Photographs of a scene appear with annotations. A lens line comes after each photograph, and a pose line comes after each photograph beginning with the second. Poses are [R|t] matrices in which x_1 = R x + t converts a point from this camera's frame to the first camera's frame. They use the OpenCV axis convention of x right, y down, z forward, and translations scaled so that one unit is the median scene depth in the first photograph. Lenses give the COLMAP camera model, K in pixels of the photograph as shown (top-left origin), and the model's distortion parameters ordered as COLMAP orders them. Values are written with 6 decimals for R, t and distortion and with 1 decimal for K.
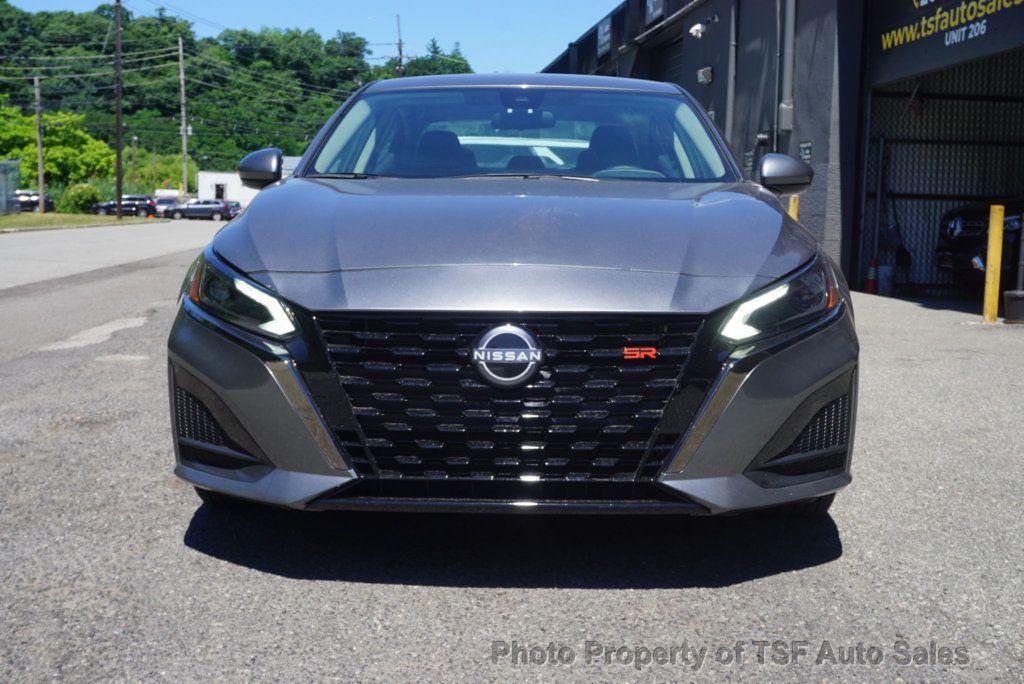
lens RADIAL K [[1304.3, 0, 511.8], [0, 1304.3, 344.6], [0, 0, 1]] dist [-0.028227, 0.000000]
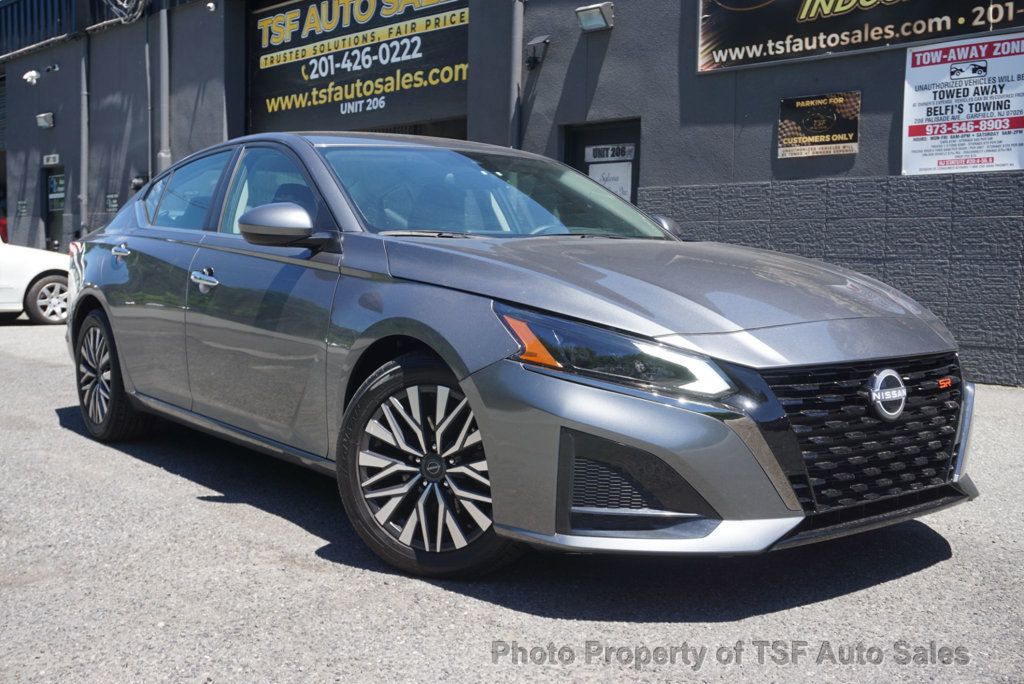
lens RADIAL K [[1113.5, 0, 501.5], [0, 1113.5, 333.2], [0, 0, 1]] dist [0.016447, 0.000000]
pose [[0.774708, -0.050701, 0.630283, -0.221006], [0.064193, 0.997937, 0.001373, -0.017172], [-0.629052, 0.039397, 0.776364, 0.102785]]
